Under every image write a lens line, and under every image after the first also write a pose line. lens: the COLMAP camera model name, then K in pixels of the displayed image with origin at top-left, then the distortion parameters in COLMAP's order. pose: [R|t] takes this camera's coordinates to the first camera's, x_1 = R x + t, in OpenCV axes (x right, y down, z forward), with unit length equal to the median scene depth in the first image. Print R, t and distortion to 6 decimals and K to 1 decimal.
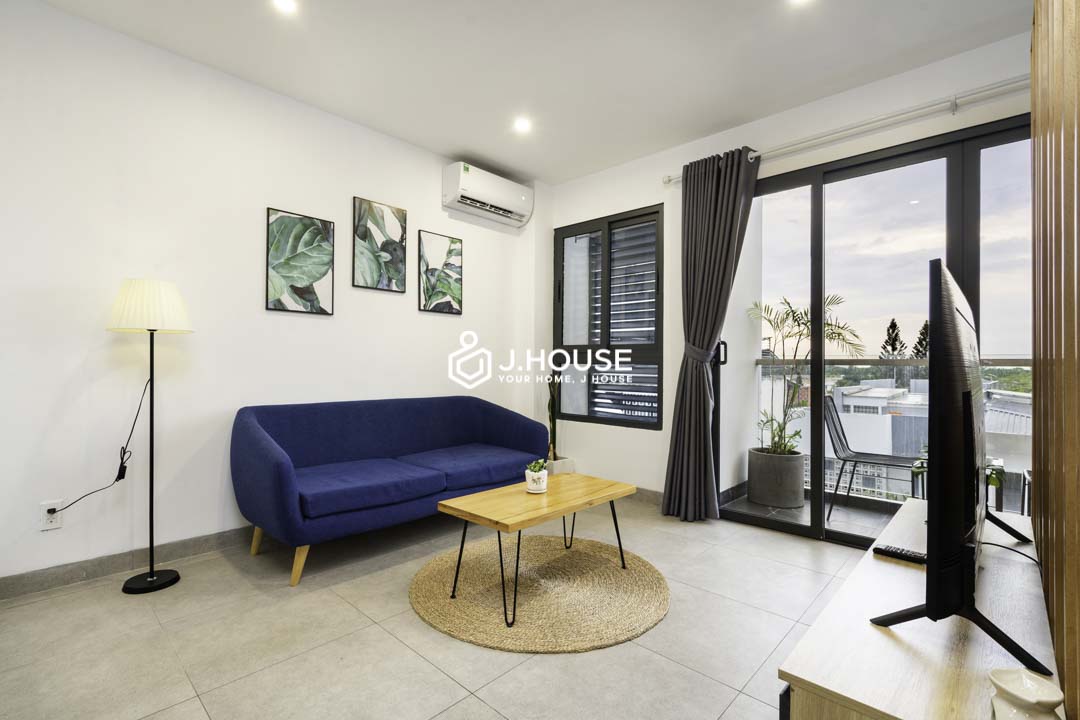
lens RADIAL K [[490.5, 0, 531.2], [0, 490.5, 360.2], [0, 0, 1]] dist [-0.015323, 0.002705]
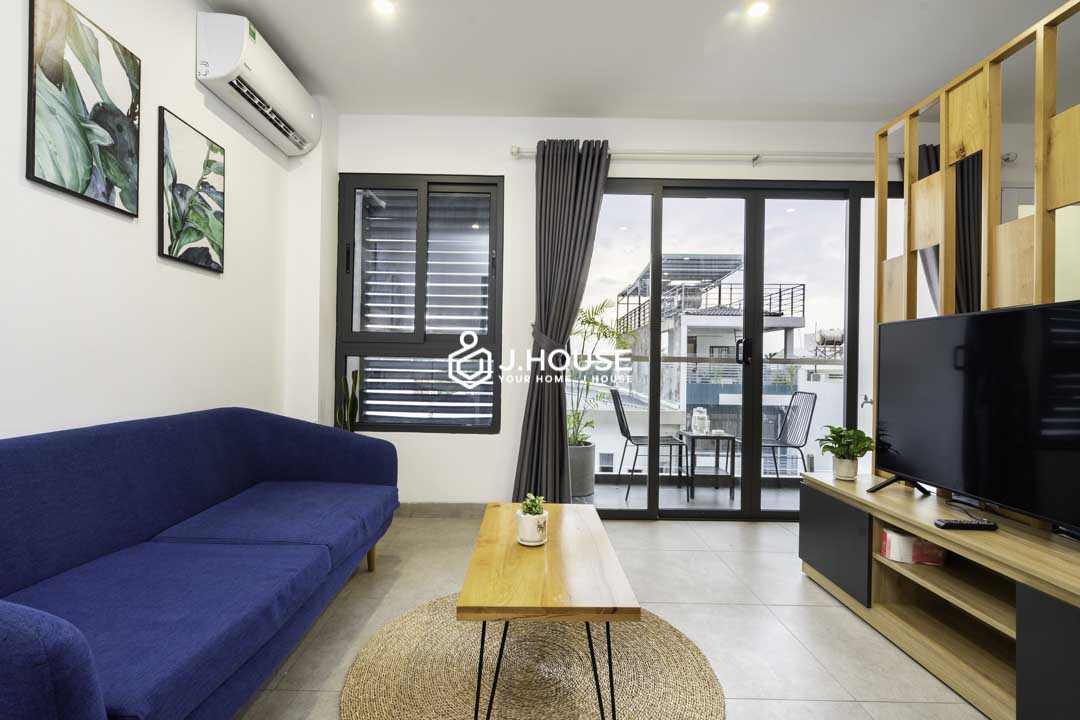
lens RADIAL K [[490.5, 0, 538.7], [0, 490.5, 362.1], [0, 0, 1]] dist [-0.015323, 0.002705]
pose [[0.718633, 0.004000, 0.695378, -0.317750], [-0.015670, 0.999823, 0.010443, 0.004228], [-0.695213, -0.018401, 0.718568, 0.337722]]
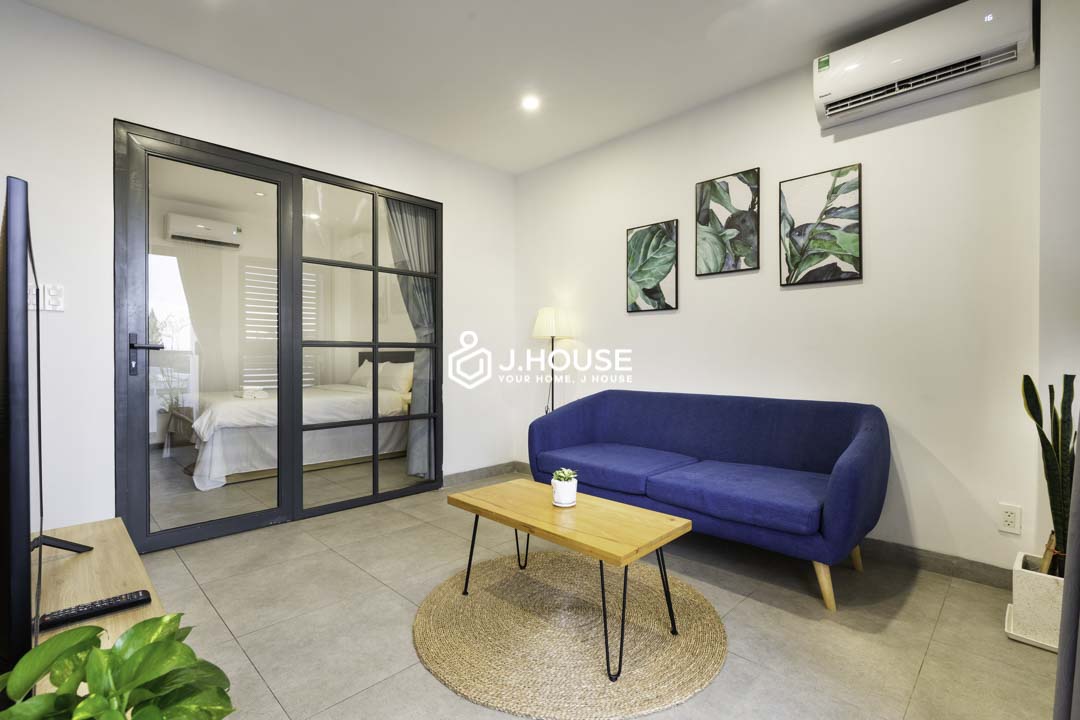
lens RADIAL K [[490.5, 0, 535.9], [0, 490.5, 357.6], [0, 0, 1]] dist [-0.015323, 0.002705]
pose [[-0.025161, 0.002294, -0.999681, 0.587549], [0.018415, 0.999829, 0.001831, 0.003327], [0.999514, -0.018363, -0.025199, 0.663445]]
